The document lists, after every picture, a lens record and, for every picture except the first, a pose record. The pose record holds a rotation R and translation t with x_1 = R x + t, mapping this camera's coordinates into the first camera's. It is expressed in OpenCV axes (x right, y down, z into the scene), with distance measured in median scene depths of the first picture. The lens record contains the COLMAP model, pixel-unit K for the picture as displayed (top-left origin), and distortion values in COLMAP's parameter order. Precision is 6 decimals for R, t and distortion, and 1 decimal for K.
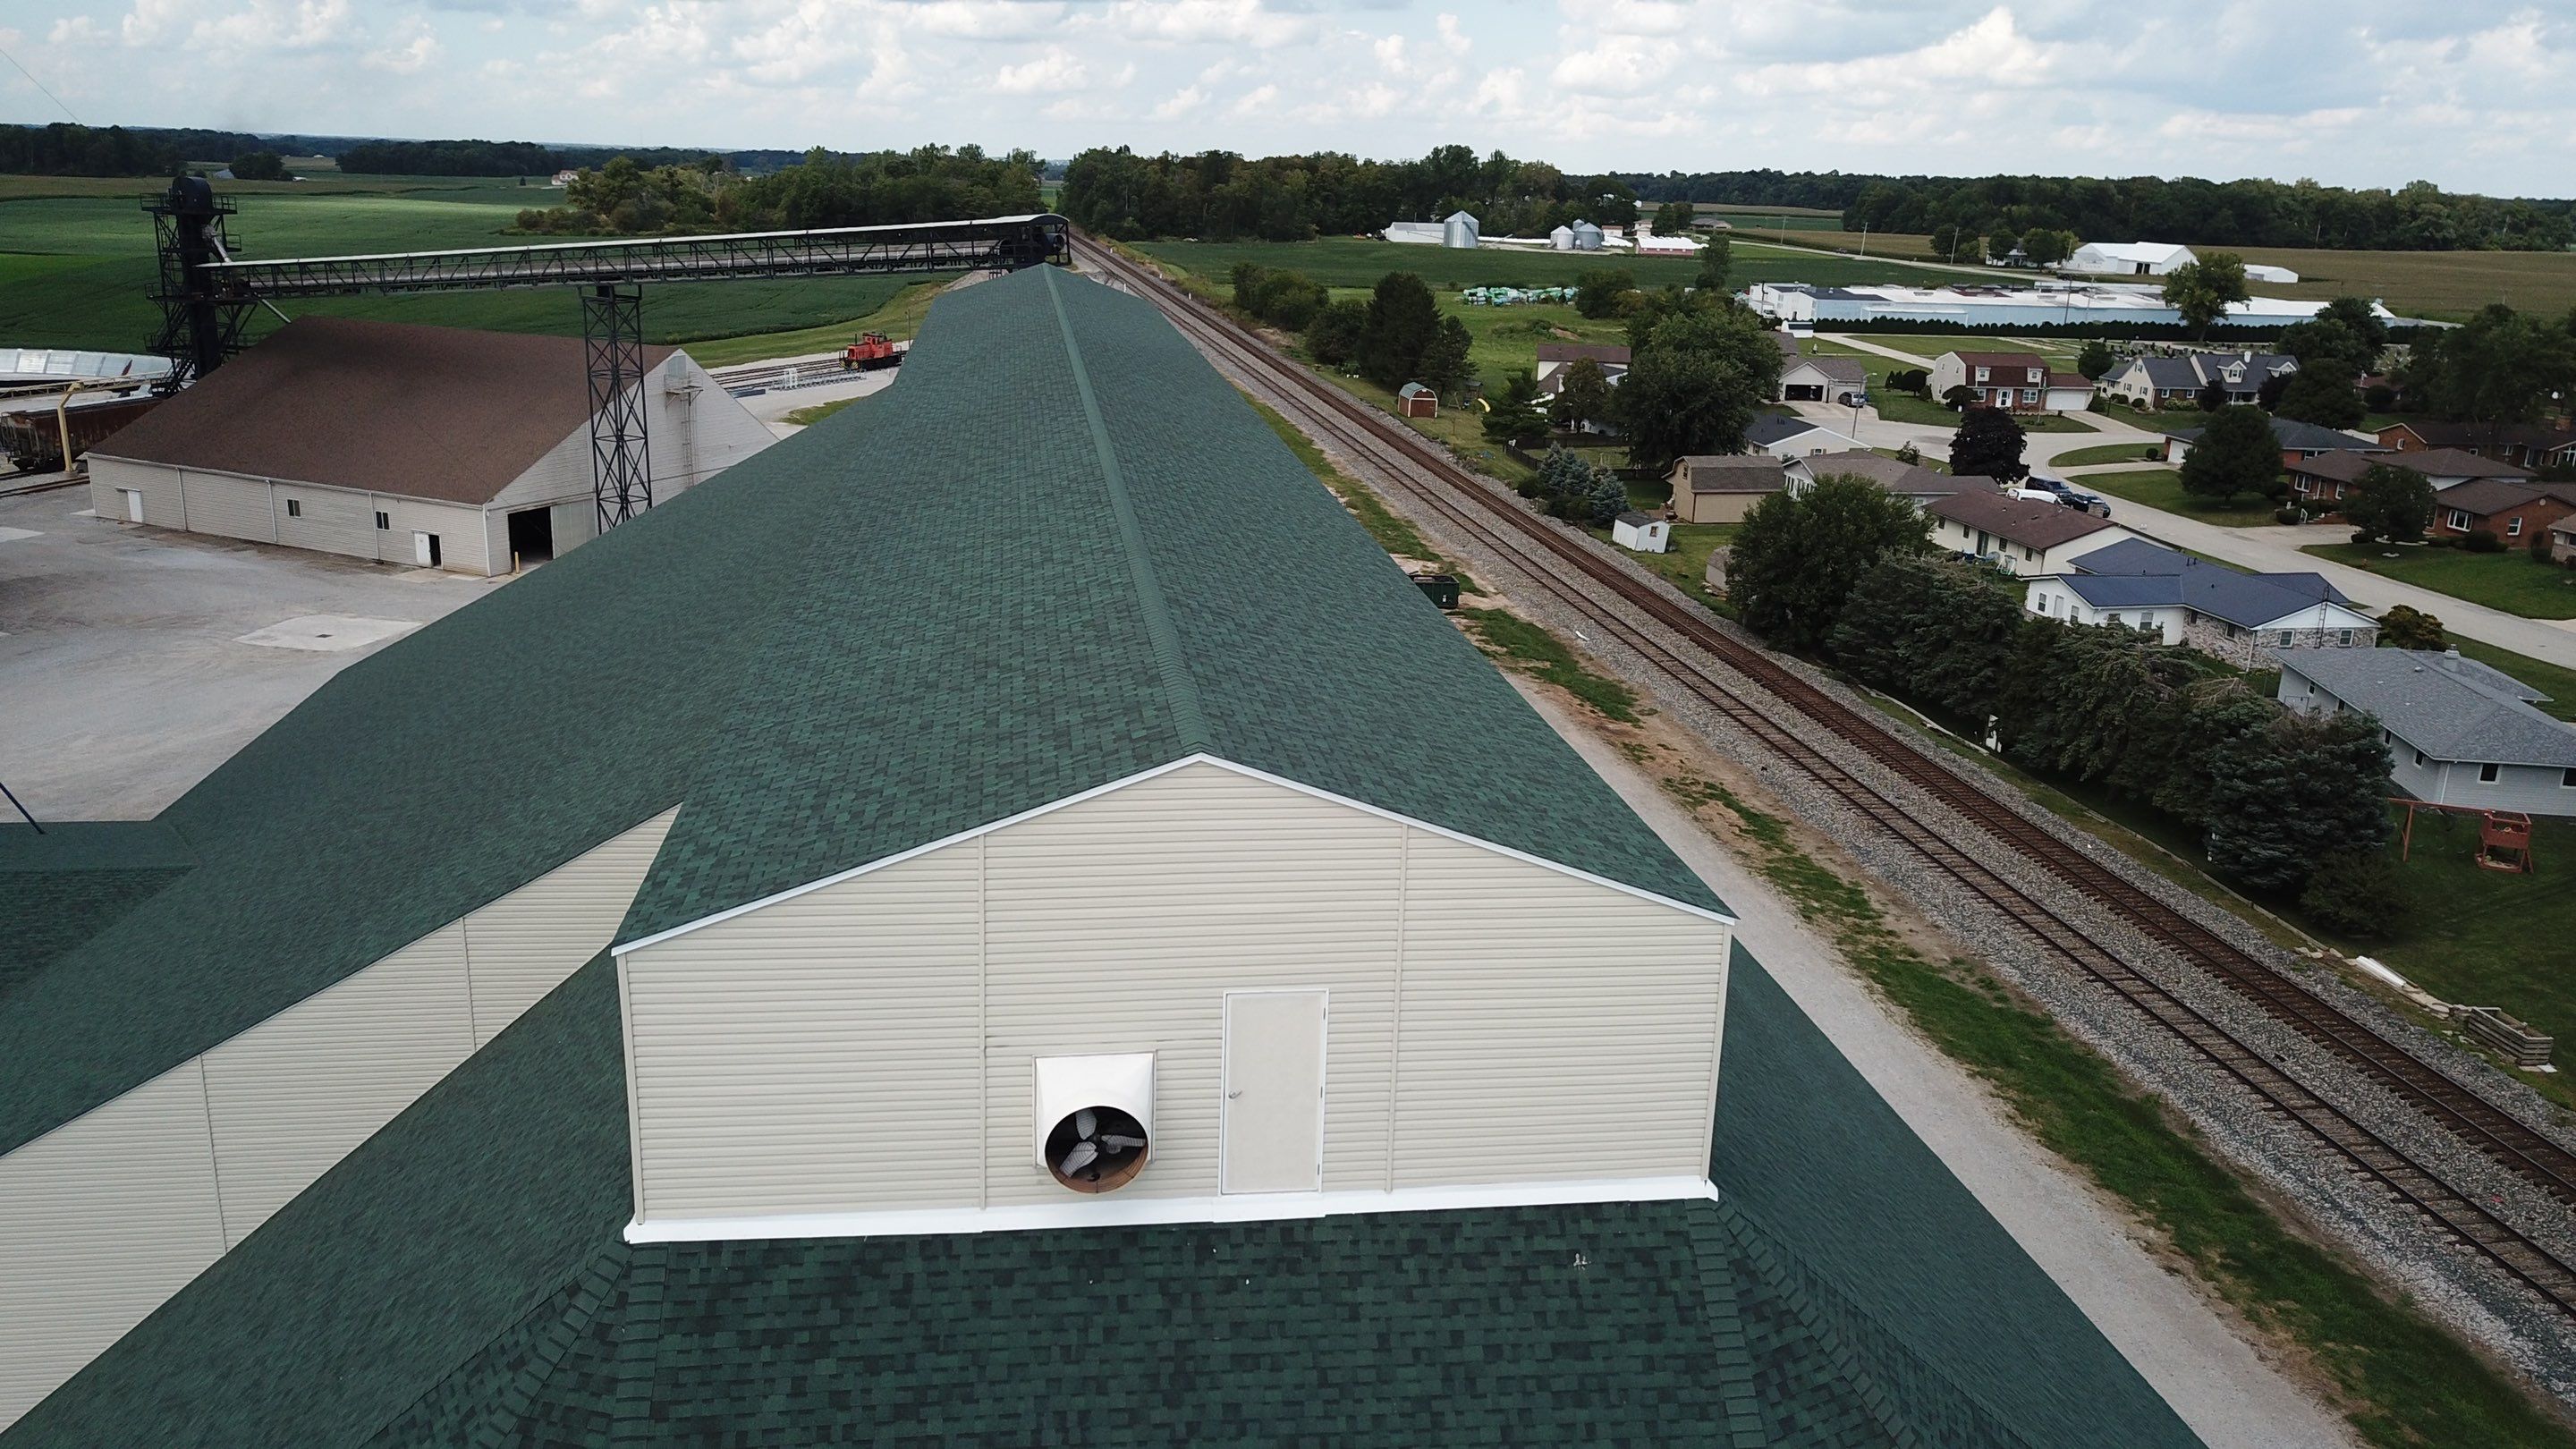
lens RADIAL K [[1964.4, 0, 1301.2], [0, 1964.4, 732.1], [0, 0, 1]] dist [0.015708, -0.010310]
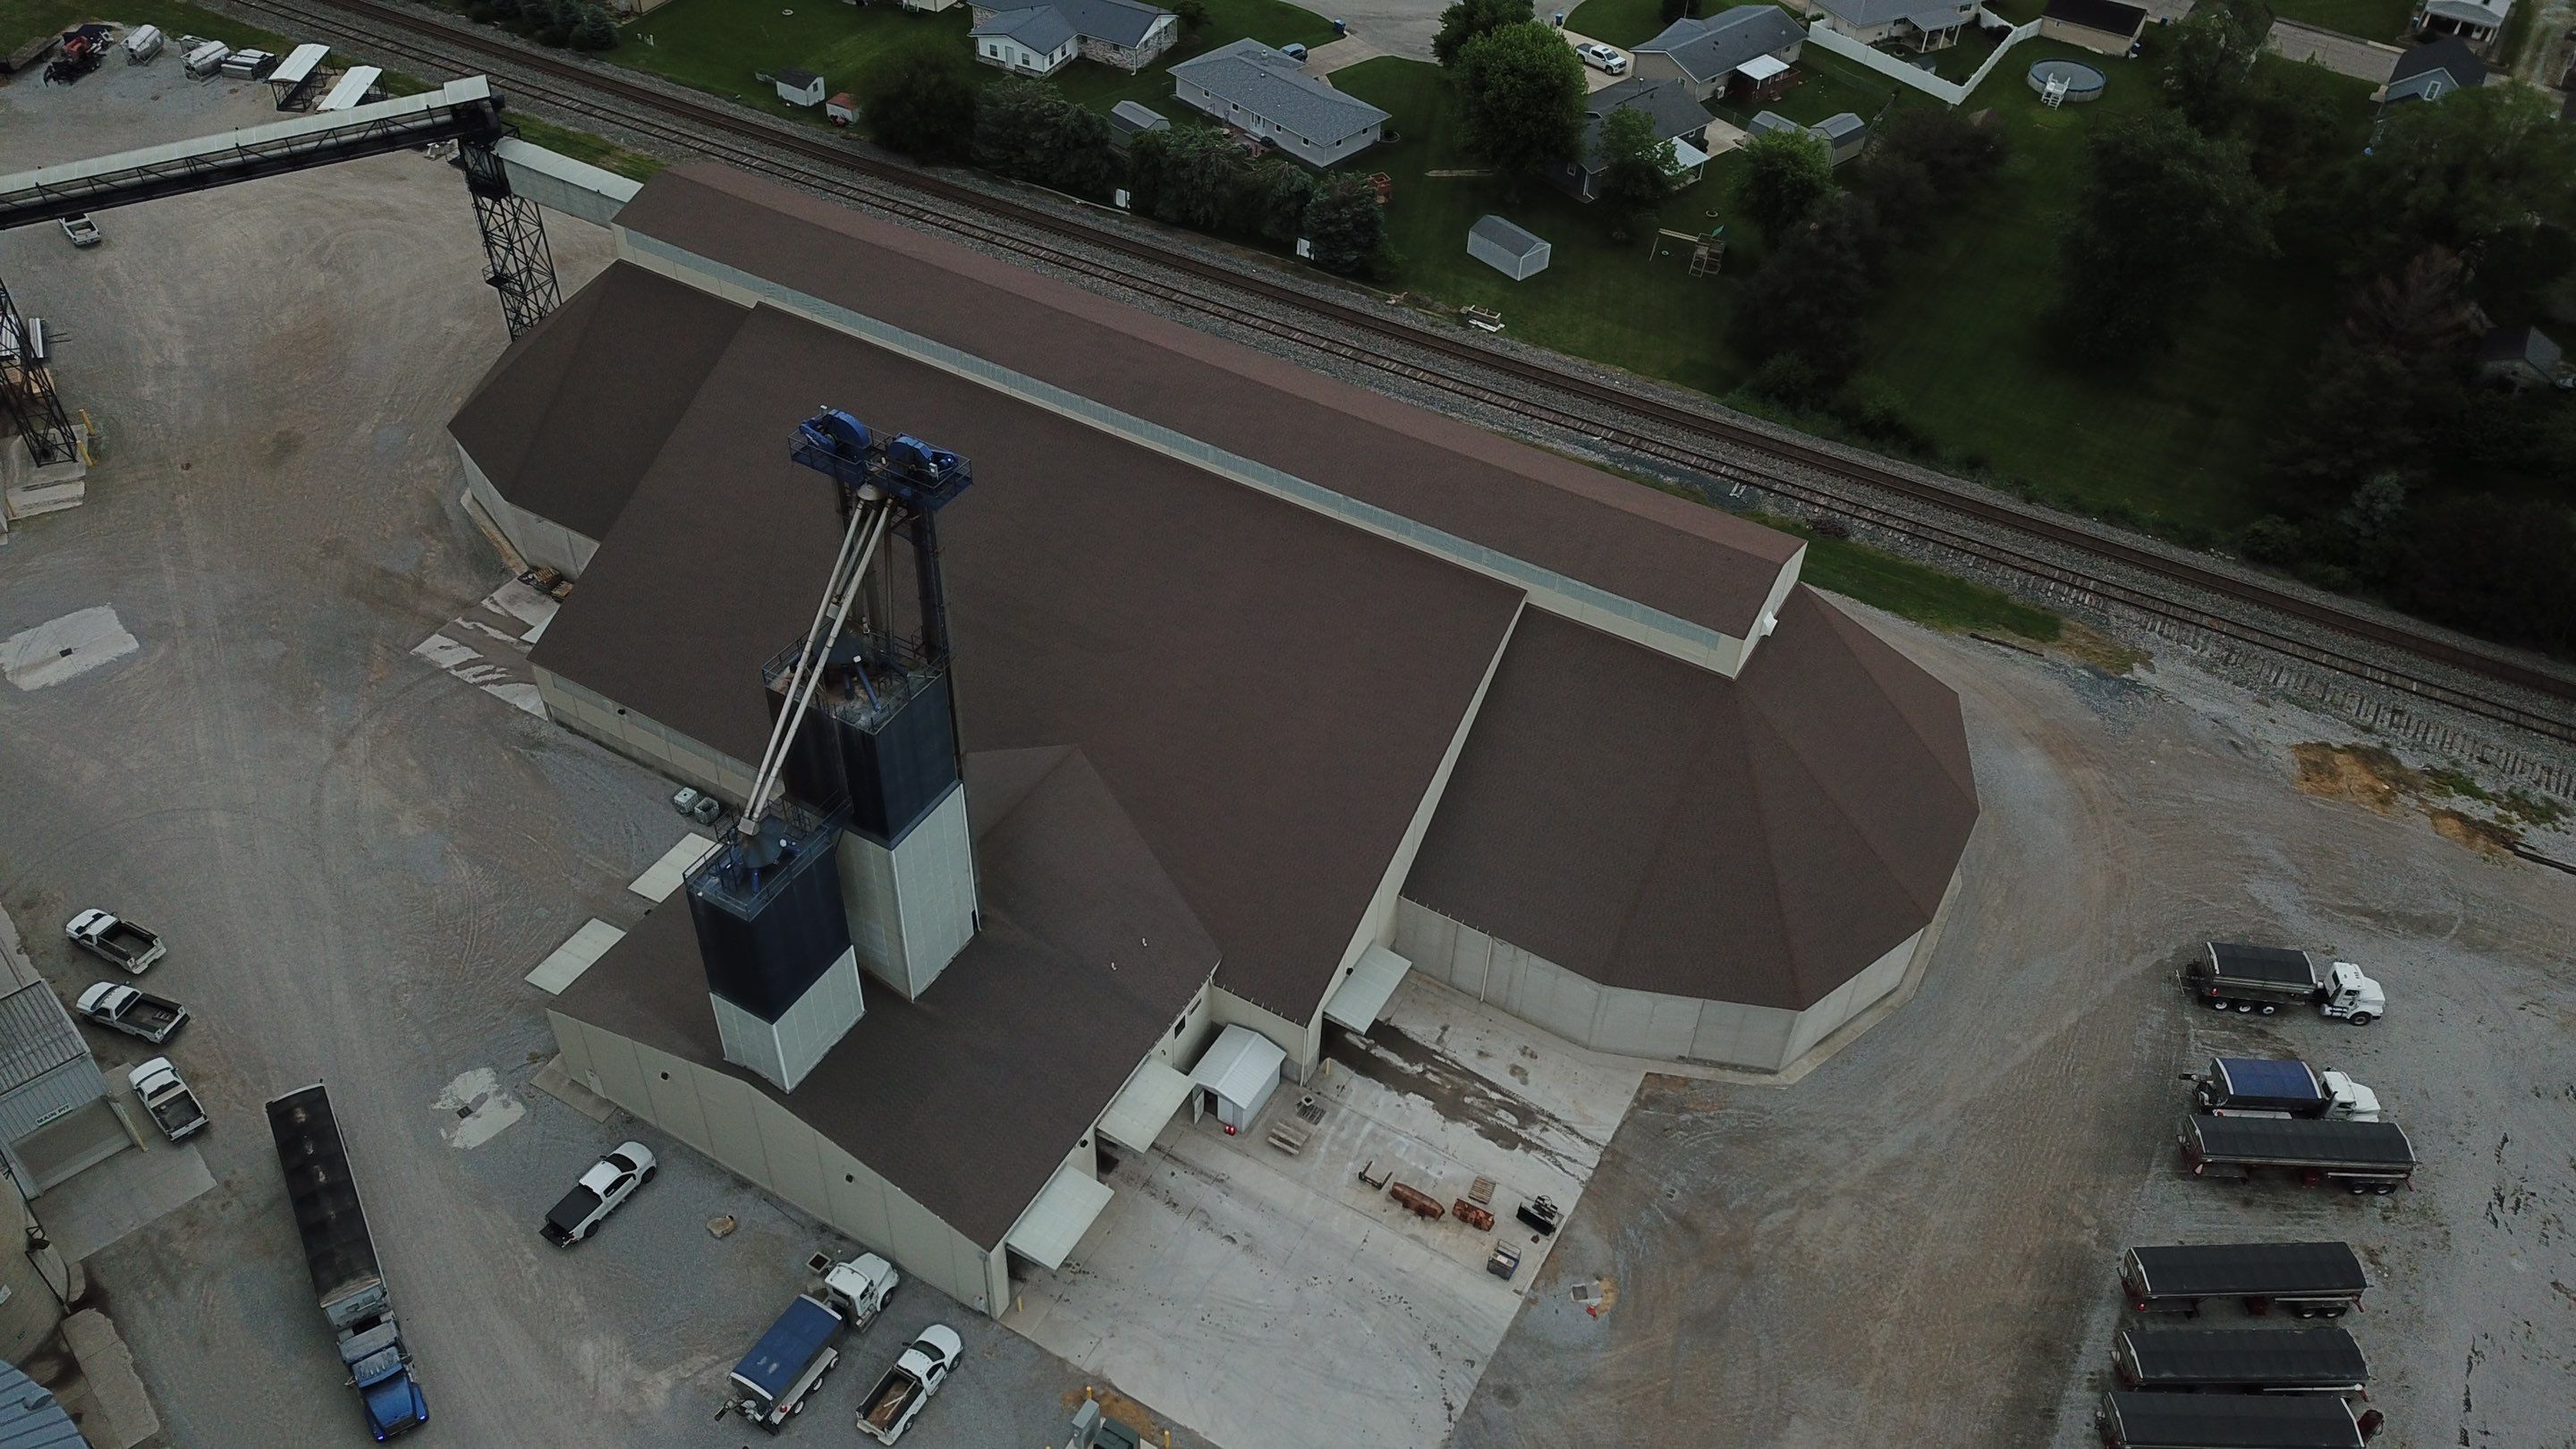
lens RADIAL K [[1964.4, 0, 1306.2], [0, 1964.4, 718.9], [0, 0, 1]] dist [0.015708, -0.010310]
pose [[0.611942, -0.541322, 0.576627, -0.582822], [0.199202, 0.811060, 0.550000, -0.400088], [-0.765406, -0.221703, 0.604154, -0.204581]]
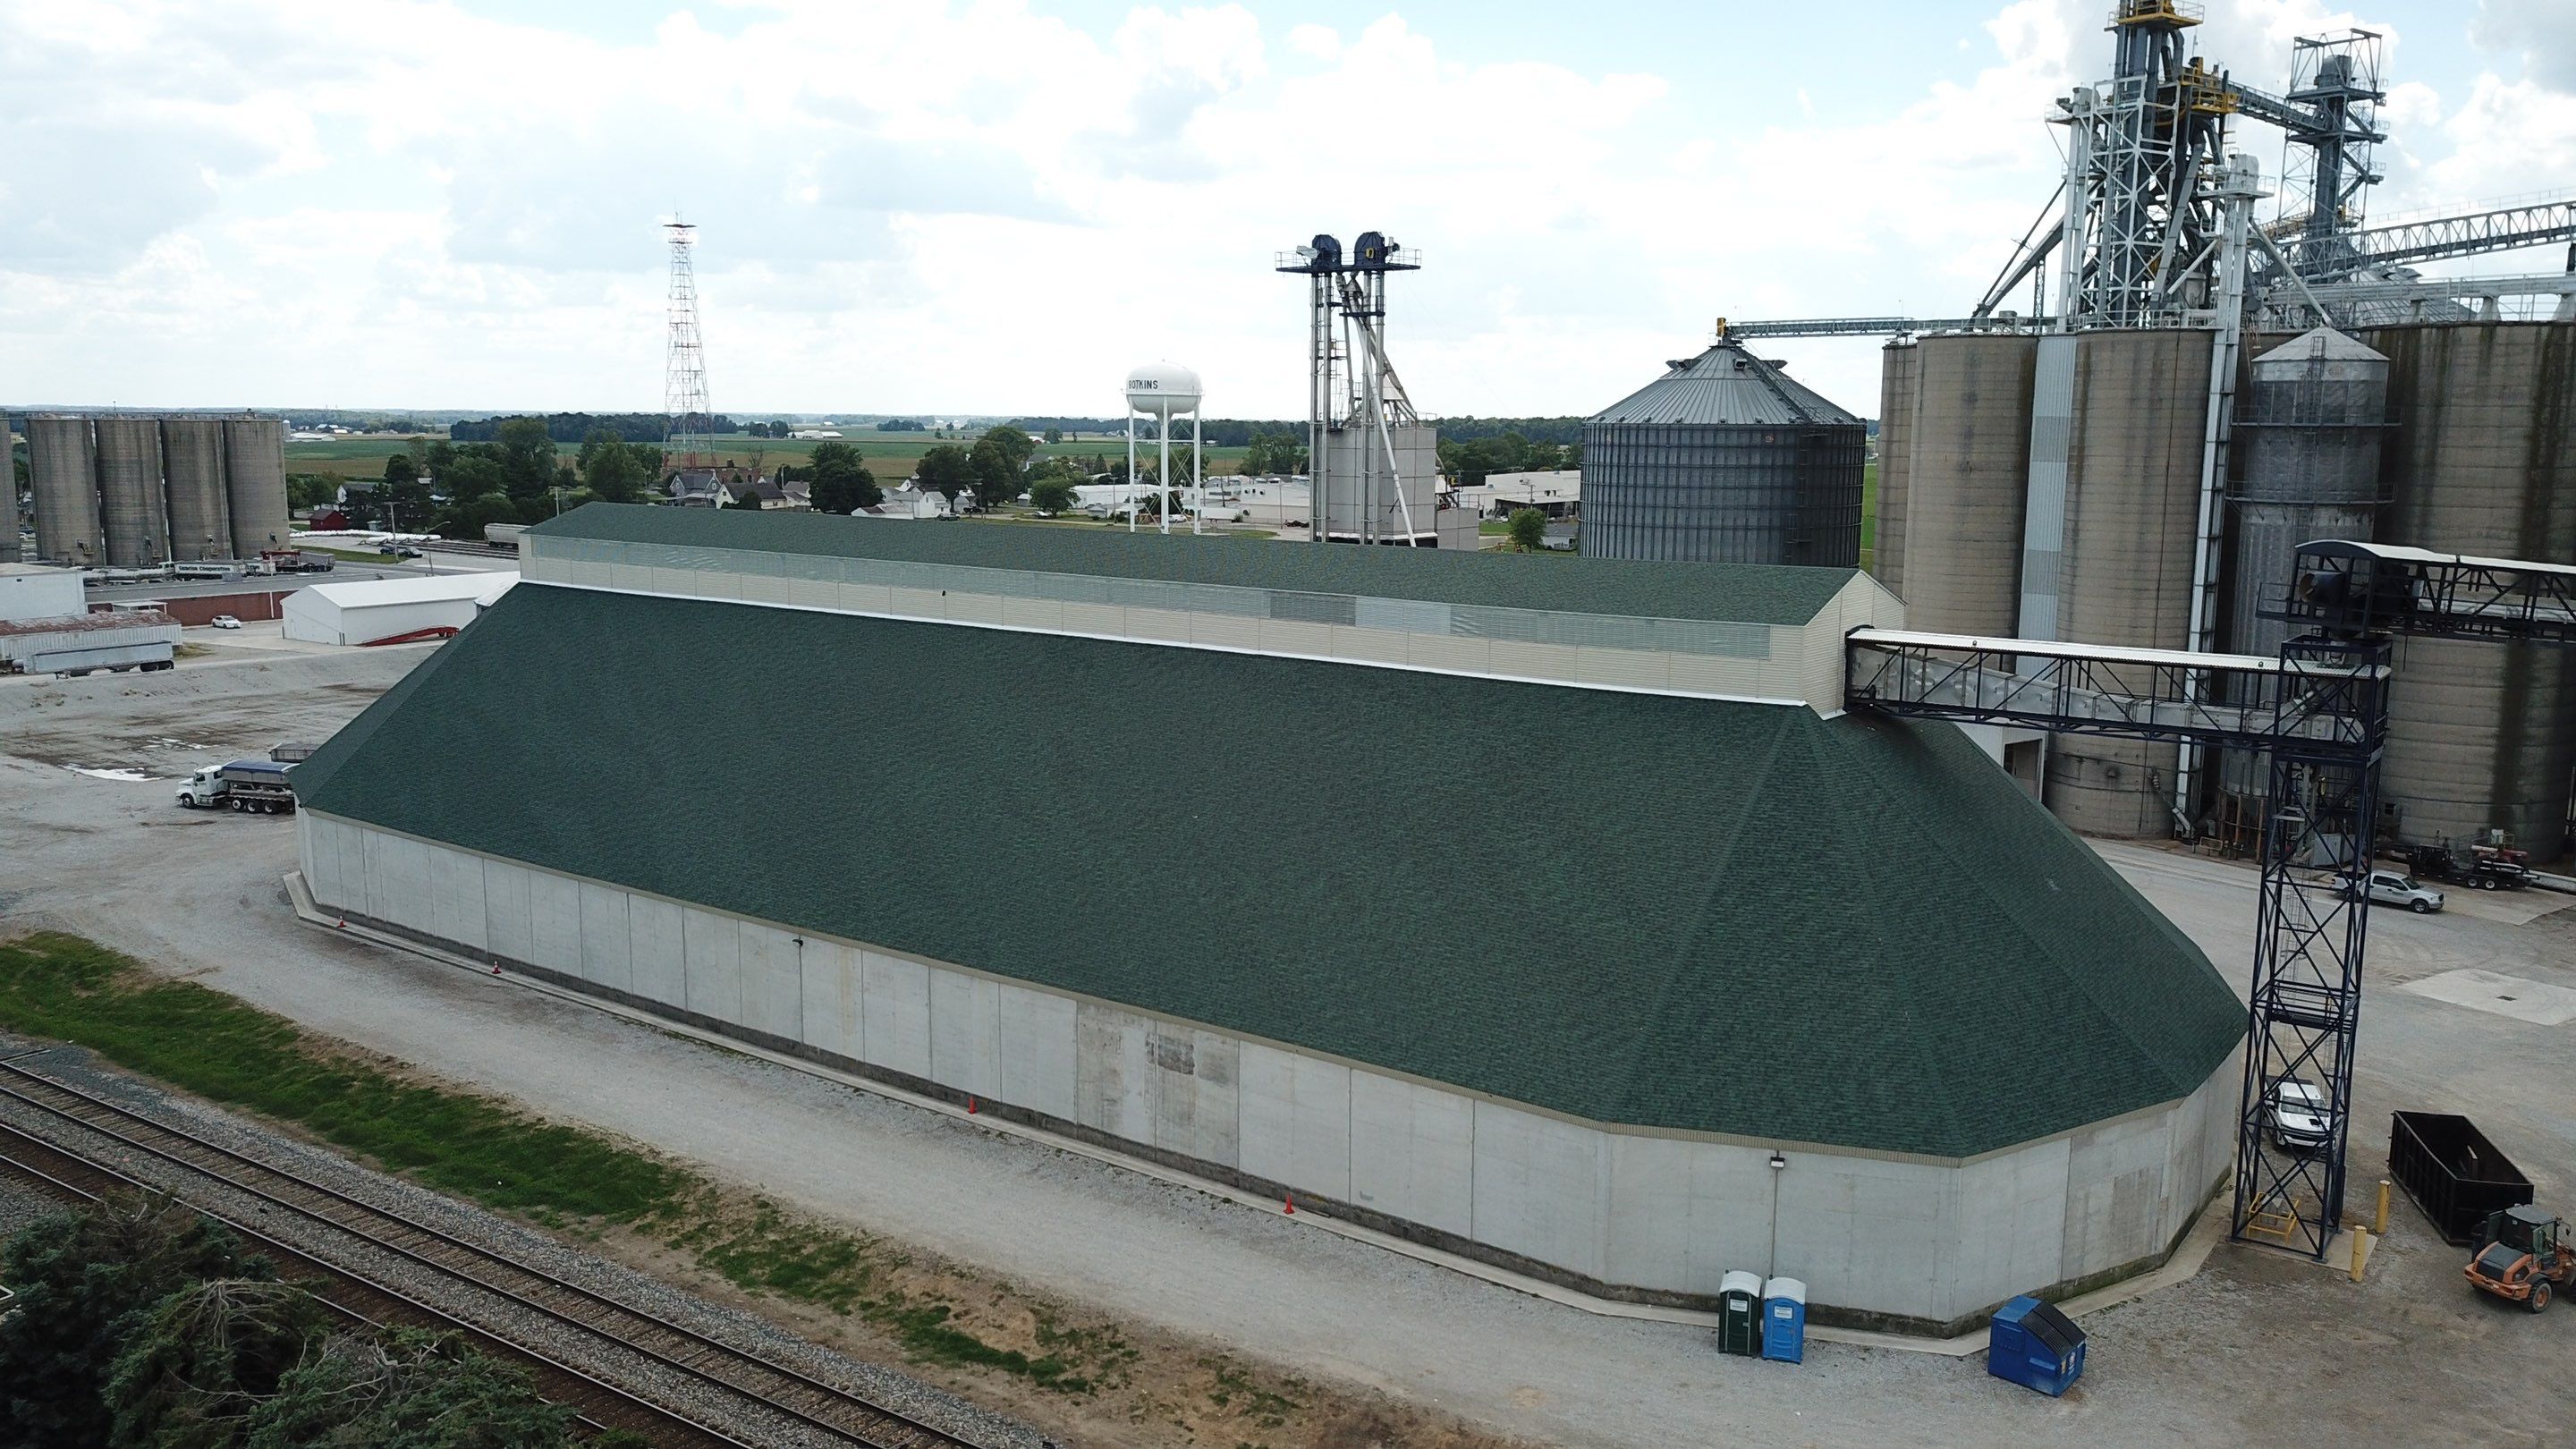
lens RADIAL K [[1964.4, 0, 1294.0], [0, 1964.4, 756.5], [0, 0, 1]] dist [0.015708, -0.010310]
pose [[-0.705626, 0.083518, -0.703645, 0.387443], [-0.225953, 0.914668, 0.335154, -0.251979], [0.671593, 0.395484, -0.626543, 0.903678]]
